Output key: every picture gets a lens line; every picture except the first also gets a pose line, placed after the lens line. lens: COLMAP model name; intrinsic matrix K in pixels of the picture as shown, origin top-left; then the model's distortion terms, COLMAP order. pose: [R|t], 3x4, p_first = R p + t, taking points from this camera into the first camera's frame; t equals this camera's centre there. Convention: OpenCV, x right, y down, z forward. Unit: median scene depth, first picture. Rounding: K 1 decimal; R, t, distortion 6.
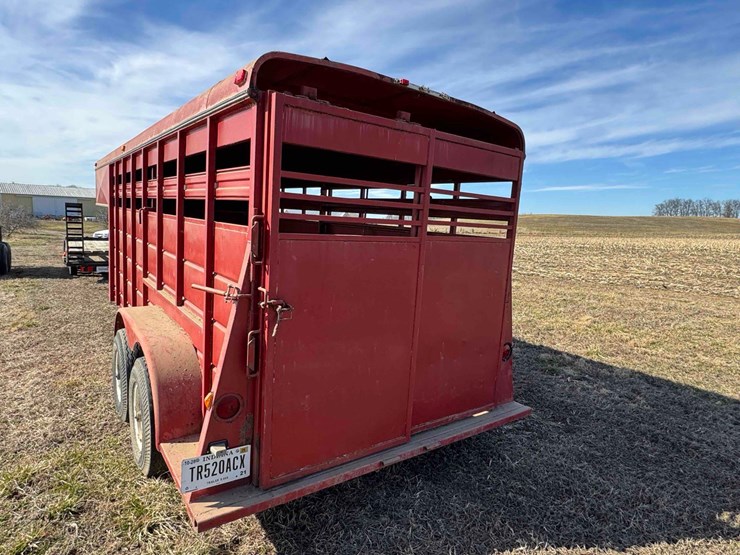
lens RADIAL K [[443.7, 0, 370.0], [0, 443.7, 277.5], [0, 0, 1]] dist [-0.003269, 0.001670]
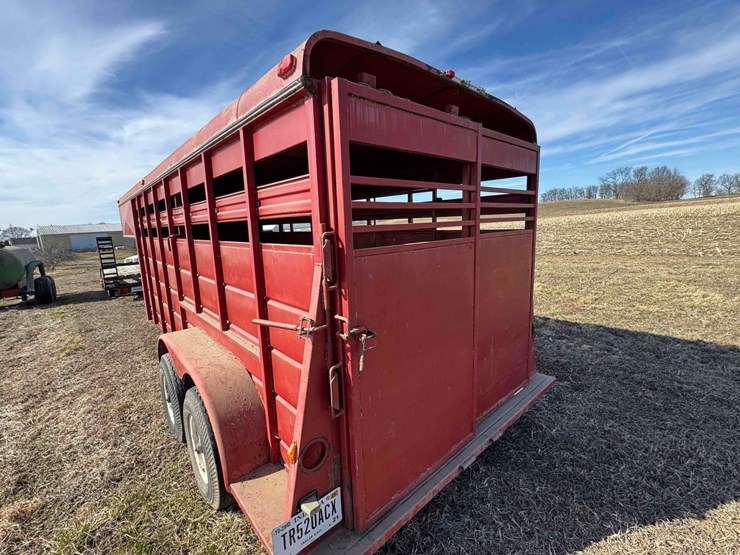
lens RADIAL K [[326.1, 0, 370.0], [0, 326.1, 277.5], [0, 0, 1]] dist [-0.000695, -0.000351]
pose [[0.990371, -0.114375, 0.077992, -0.146602], [0.111796, 0.993054, 0.036681, -0.043529], [-0.081646, -0.027608, 0.996279, 0.239298]]
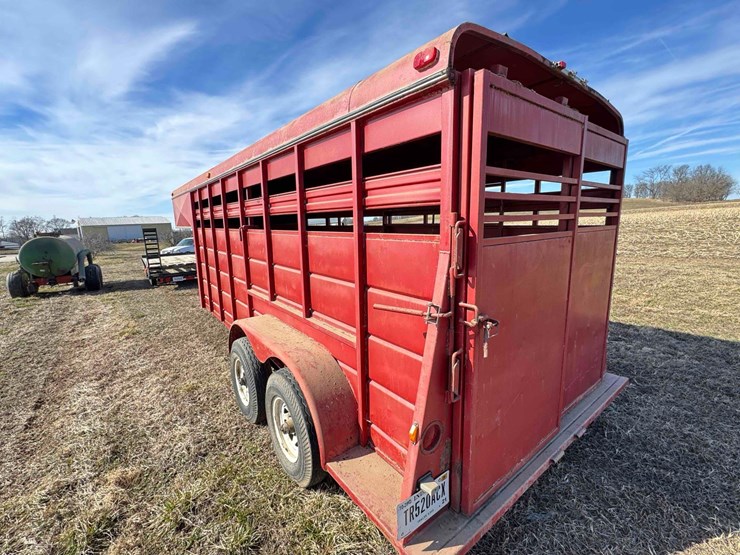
lens RADIAL K [[326.1, 0, 370.0], [0, 326.1, 277.5], [0, 0, 1]] dist [-0.000695, -0.000351]
pose [[0.995905, -0.088692, 0.017533, -0.283820], [0.087944, 0.995337, 0.039633, -0.045133], [-0.020967, -0.037929, 0.999060, 0.233289]]
